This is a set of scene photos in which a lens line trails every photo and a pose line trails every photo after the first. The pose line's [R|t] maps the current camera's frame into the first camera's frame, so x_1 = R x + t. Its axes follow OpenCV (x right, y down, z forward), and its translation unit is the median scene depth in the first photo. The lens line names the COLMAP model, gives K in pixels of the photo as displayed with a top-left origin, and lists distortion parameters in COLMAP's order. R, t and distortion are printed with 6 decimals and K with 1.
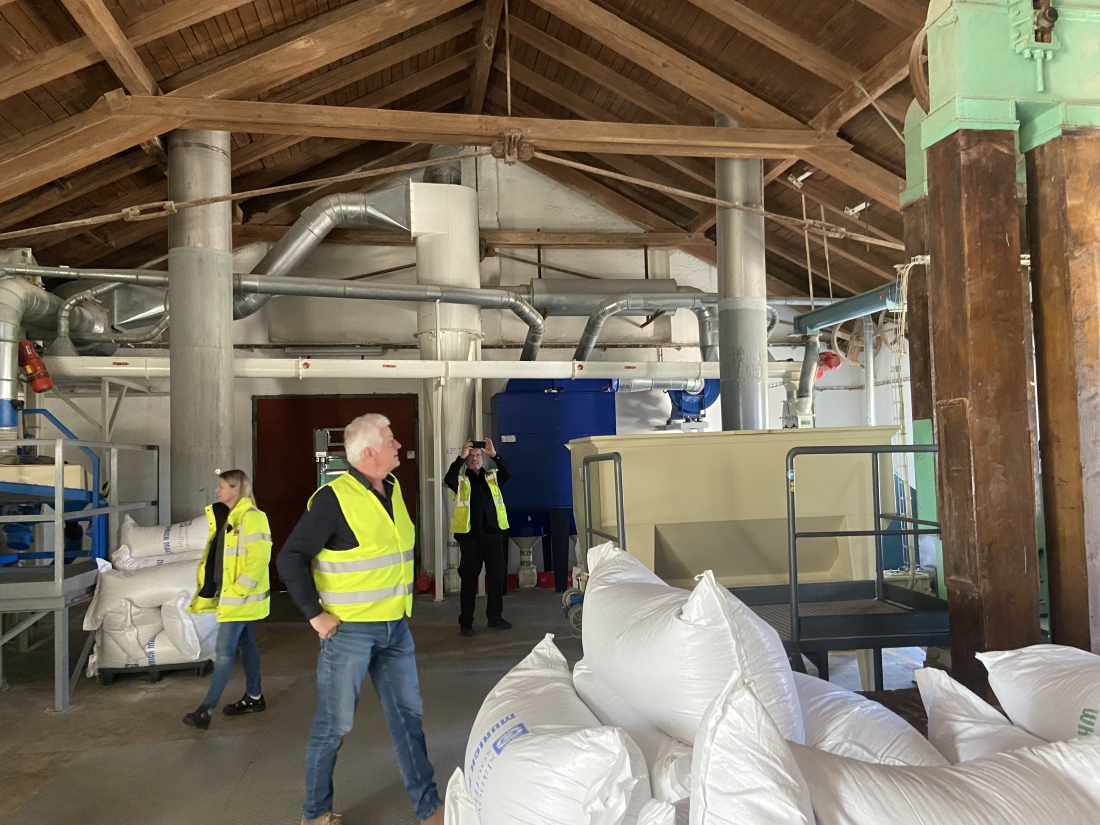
lens RADIAL K [[826.0, 0, 556.5], [0, 826.0, 417.1], [0, 0, 1]] dist [0.020695, -0.048085]
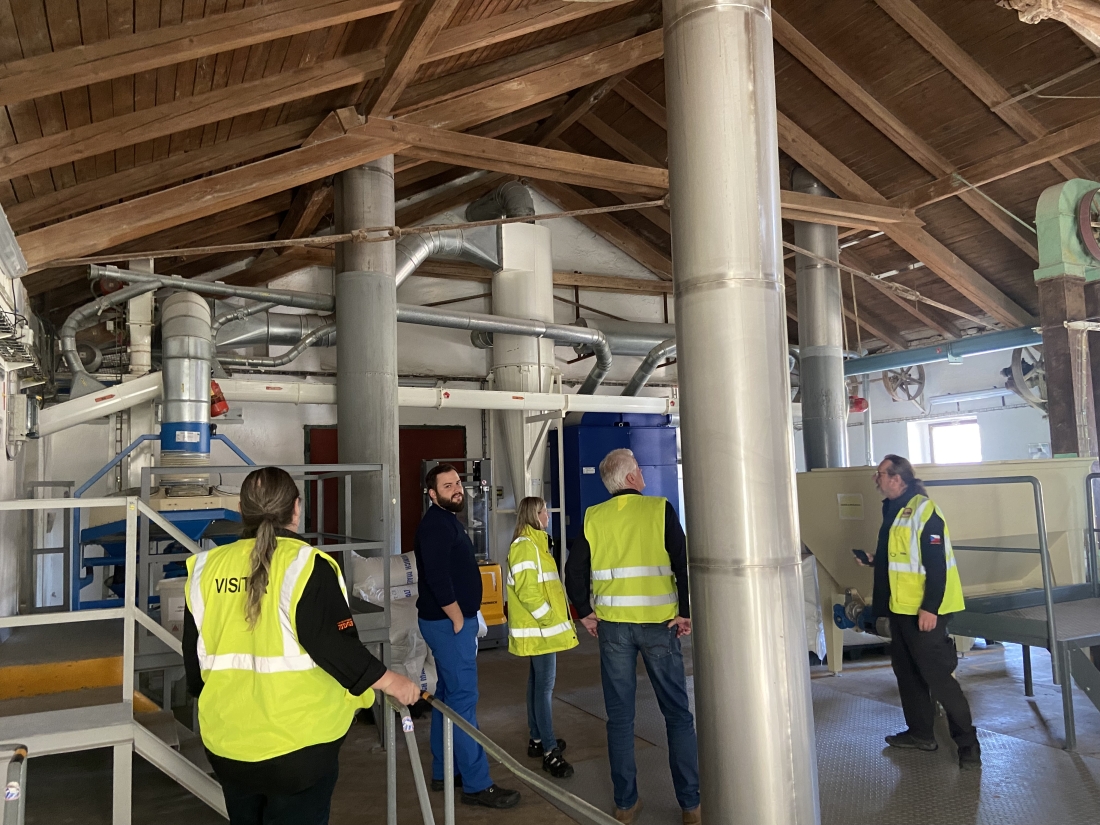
lens RADIAL K [[826.0, 0, 541.3], [0, 826.0, 414.5], [0, 0, 1]] dist [0.020695, -0.048085]
pose [[0.964250, 0.021794, 0.264097, -0.450390], [-0.008911, 0.998715, -0.049882, 0.009446], [-0.264845, 0.045746, 0.963205, 0.011816]]
